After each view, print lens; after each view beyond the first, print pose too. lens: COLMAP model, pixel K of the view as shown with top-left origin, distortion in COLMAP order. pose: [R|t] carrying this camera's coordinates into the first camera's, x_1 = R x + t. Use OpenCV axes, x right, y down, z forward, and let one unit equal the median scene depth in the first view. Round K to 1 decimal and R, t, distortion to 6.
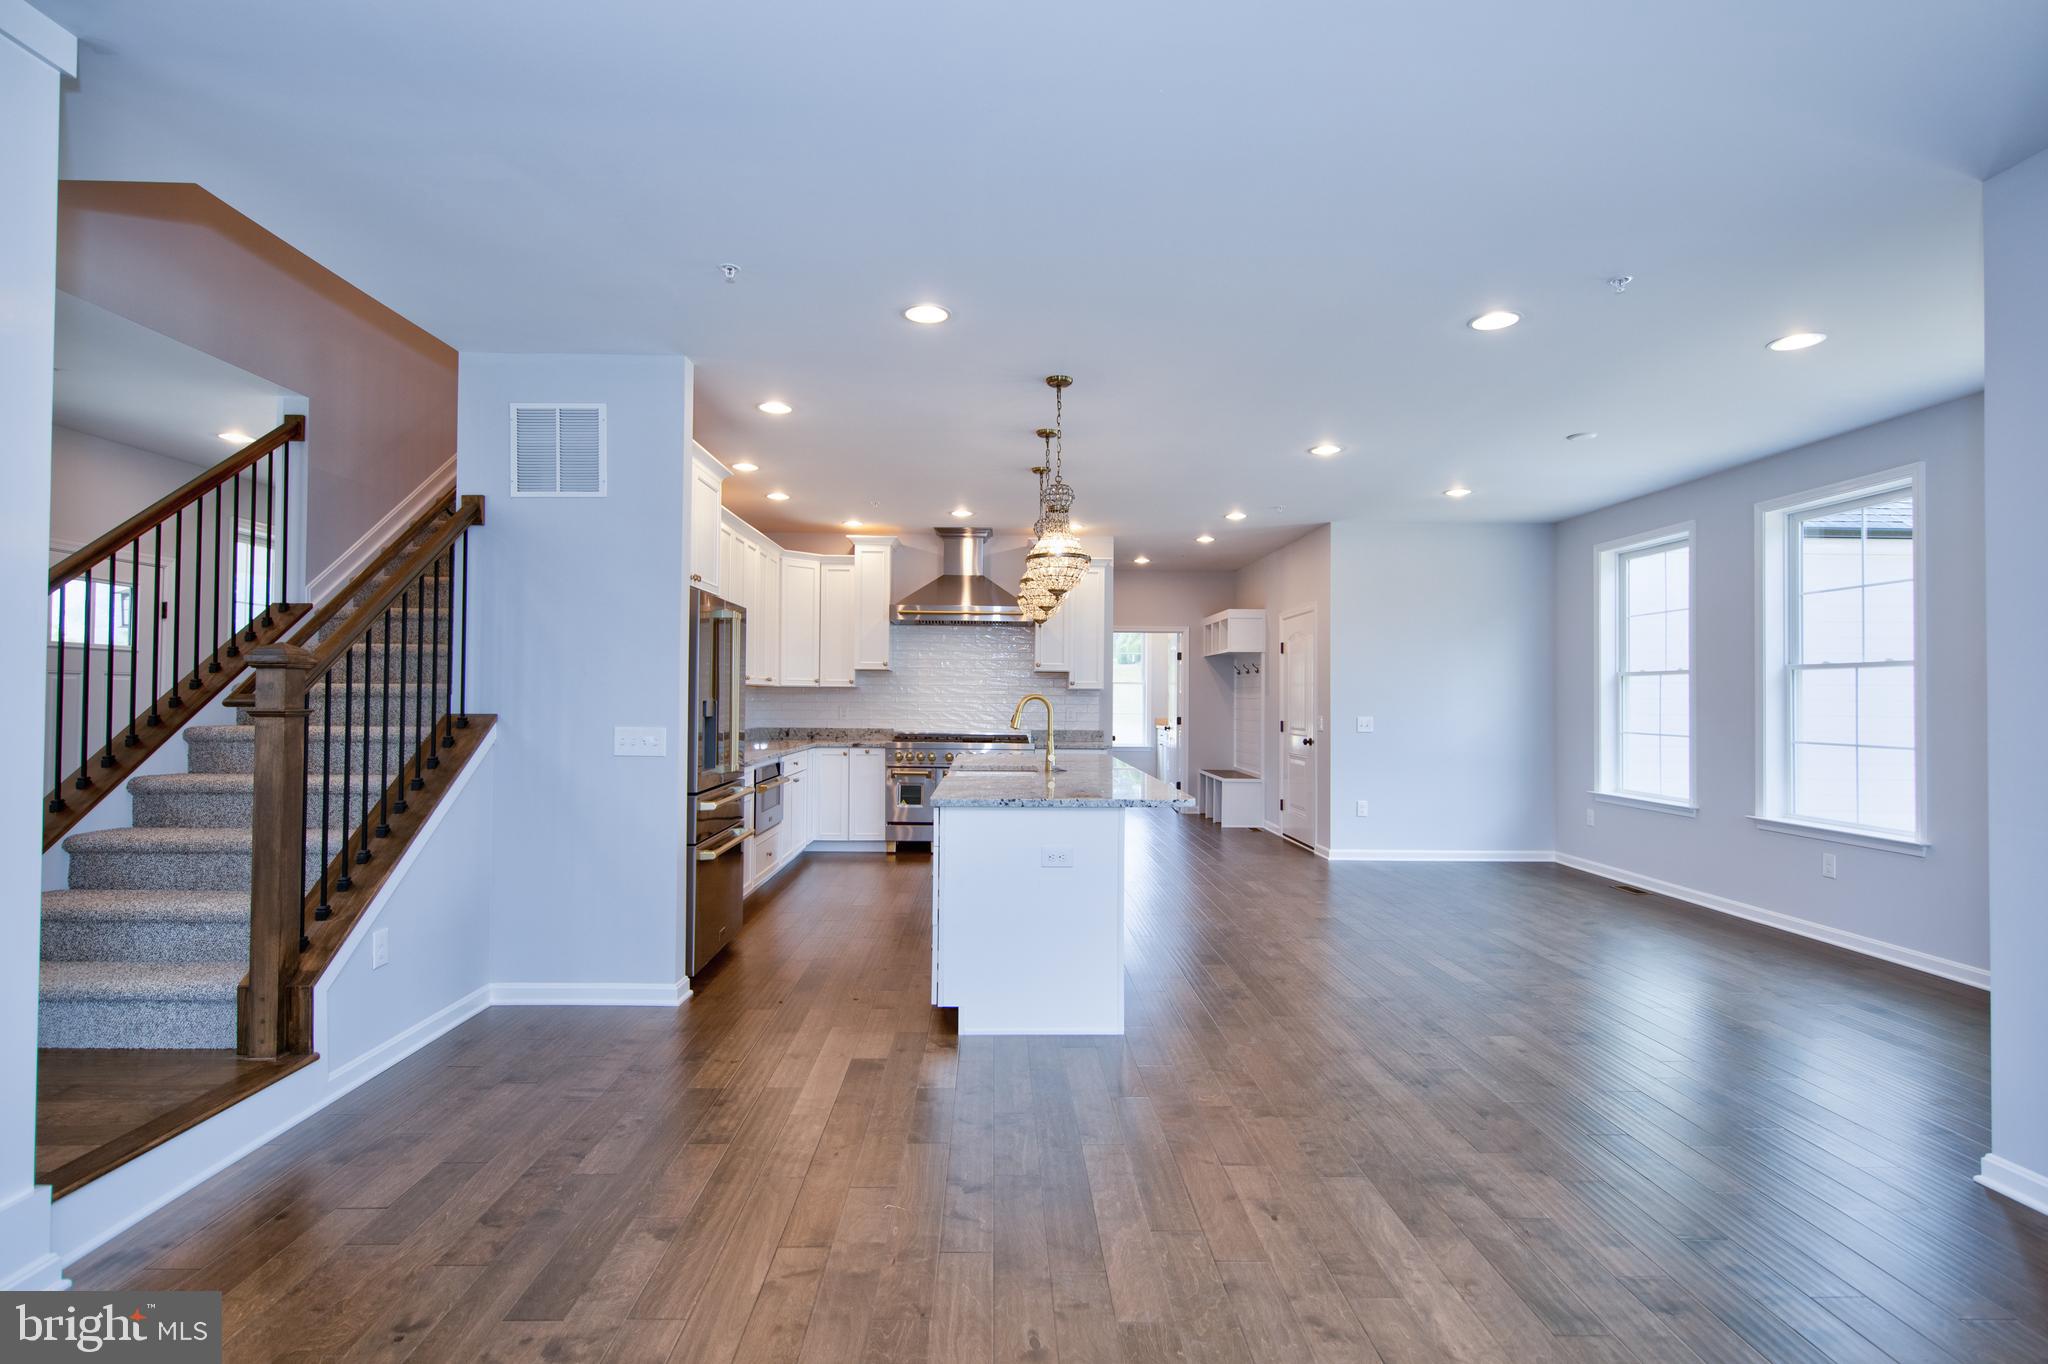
lens RADIAL K [[931.6, 0, 1014.9], [0, 931.6, 679.4], [0, 0, 1]] dist [0.008993, -0.000182]
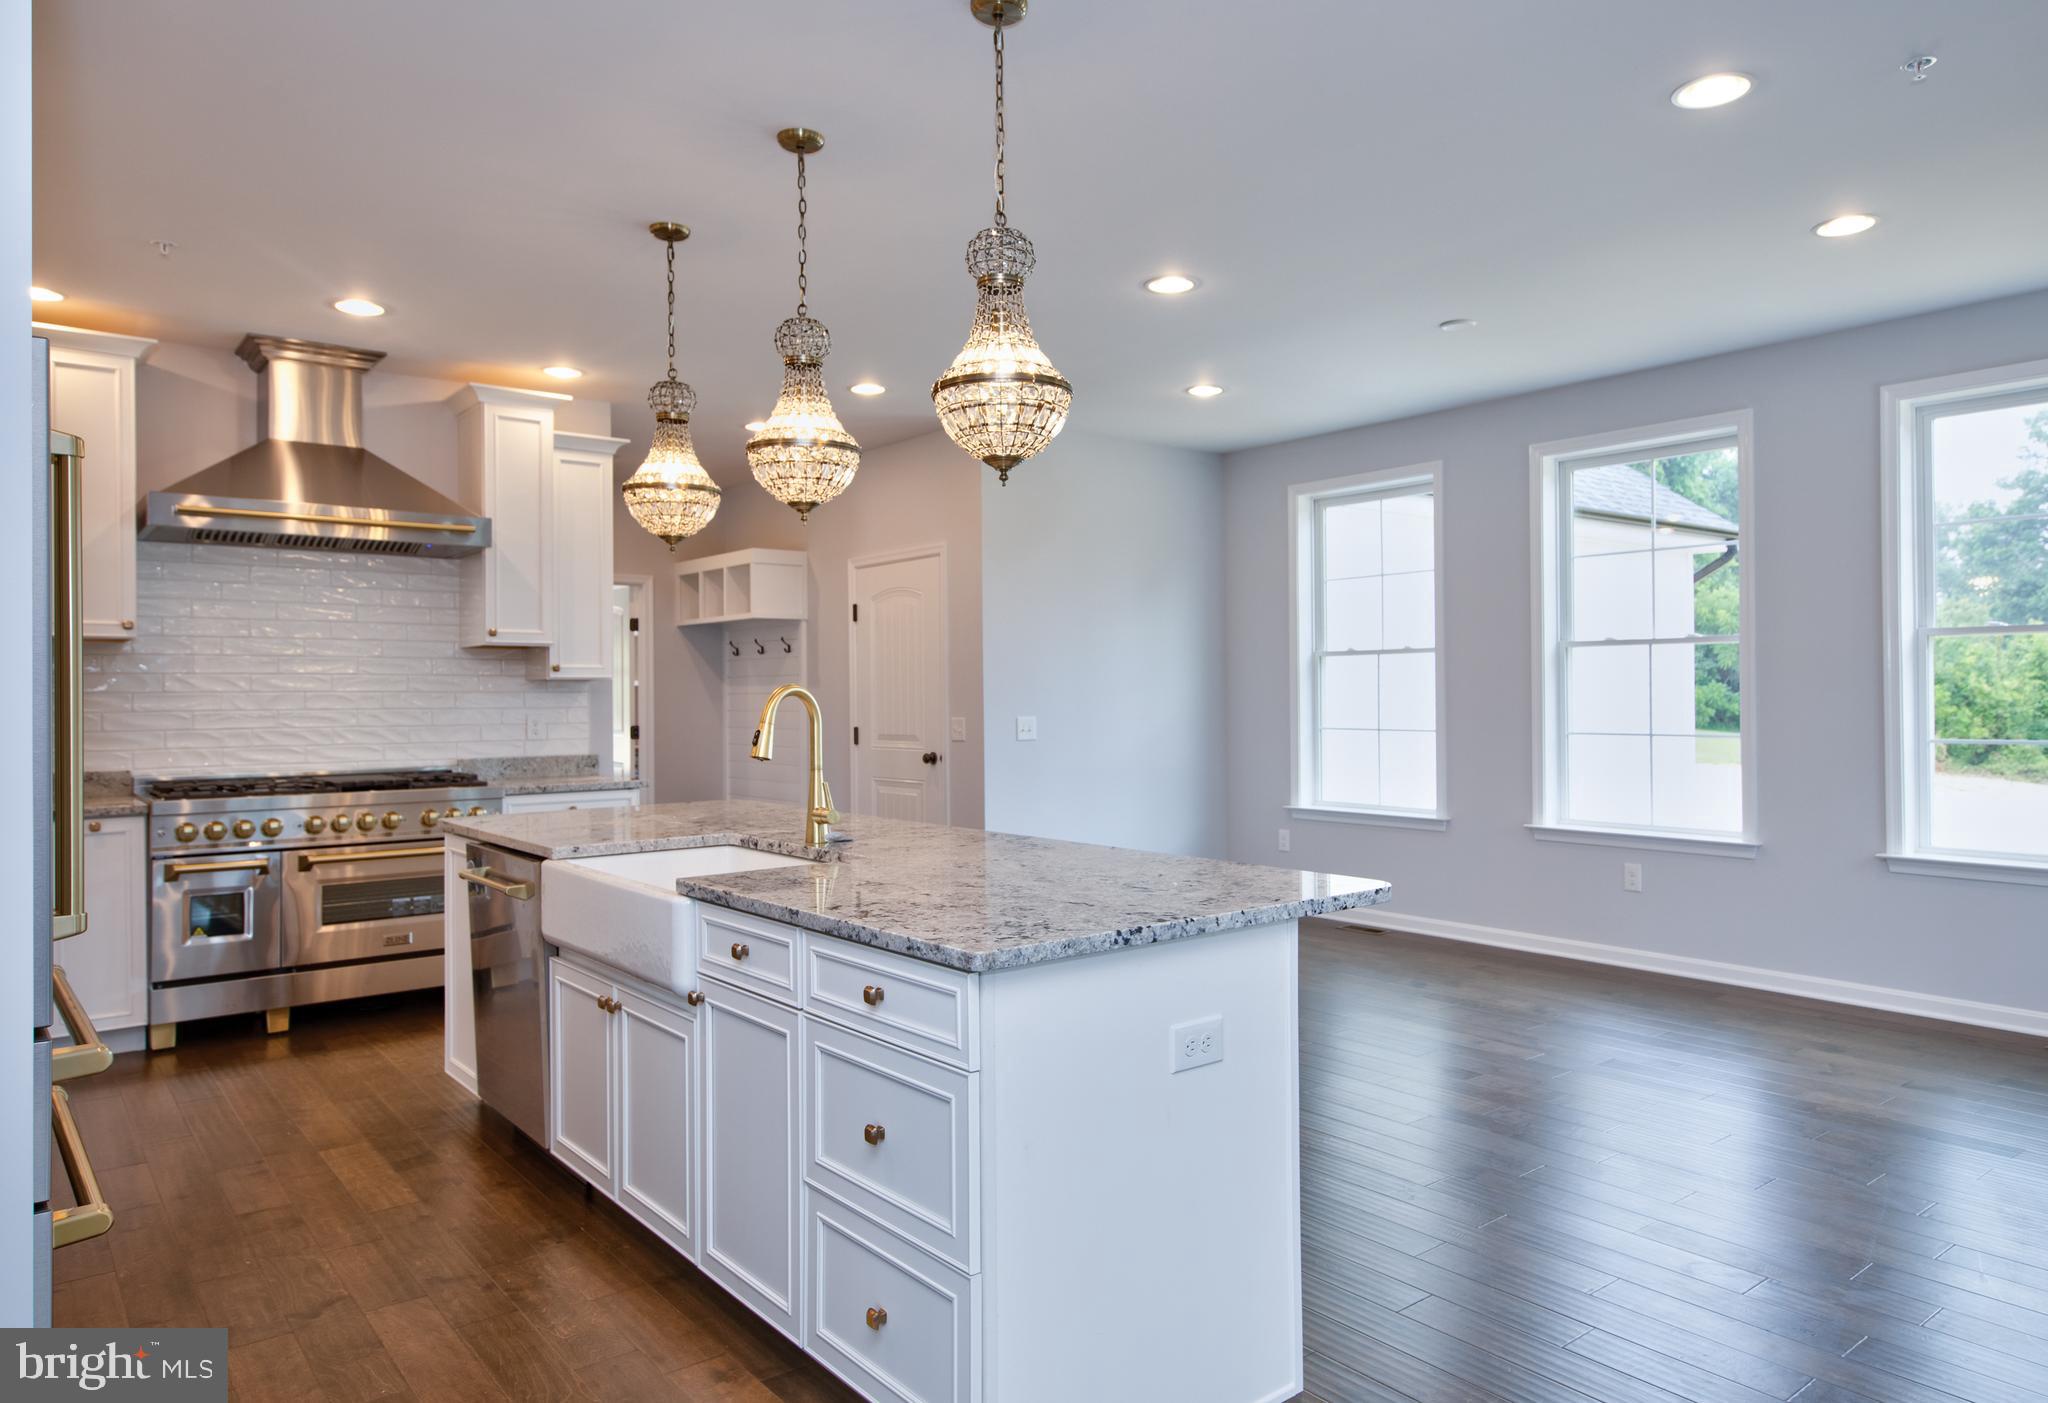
lens RADIAL K [[1297.1, 0, 1023.3], [0, 1297.1, 685.1], [0, 0, 1]] dist [0.006576, 0.002364]
pose [[0.793080, -0.010197, 0.609031, -0.201623], [0.002729, 0.999909, 0.013189, 0.005481], [-0.609111, -0.008798, 0.793036, 0.286528]]
